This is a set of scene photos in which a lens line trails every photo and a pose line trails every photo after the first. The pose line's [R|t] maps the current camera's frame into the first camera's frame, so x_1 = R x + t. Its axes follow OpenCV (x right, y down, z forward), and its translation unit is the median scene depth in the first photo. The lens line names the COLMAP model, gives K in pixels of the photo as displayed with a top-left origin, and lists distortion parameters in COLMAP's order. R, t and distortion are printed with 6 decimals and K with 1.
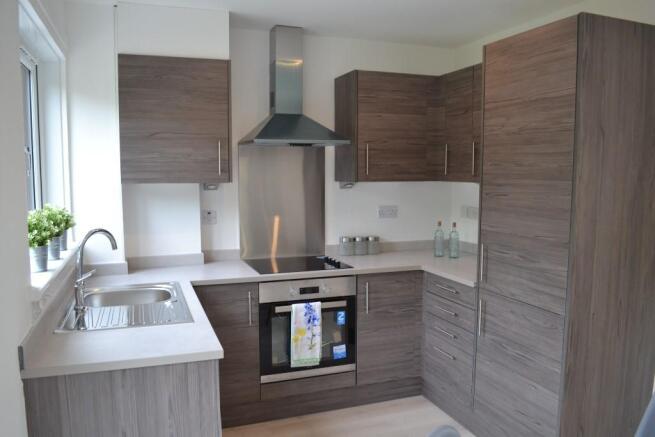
lens RADIAL K [[526.1, 0, 327.9], [0, 526.1, 222.9], [0, 0, 1]] dist [-0.076995, 0.001787]
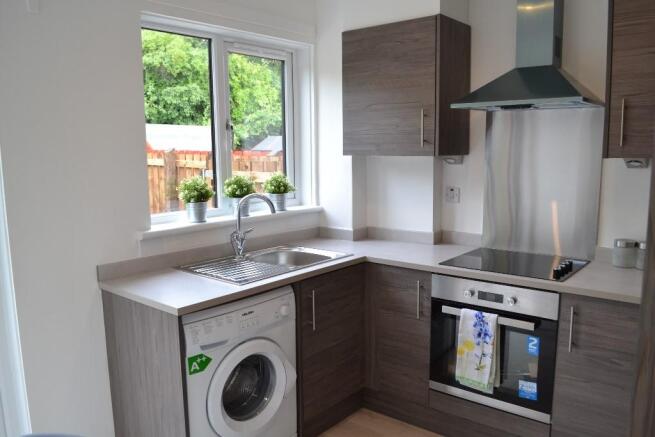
lens RADIAL K [[526.1, 0, 327.5], [0, 526.1, 222.0], [0, 0, 1]] dist [-0.076995, 0.001787]
pose [[0.500611, 0.116604, -0.857783, 0.511517], [-0.073454, 0.993035, 0.092121, -0.035934], [0.862550, 0.016891, 0.505690, 0.419699]]
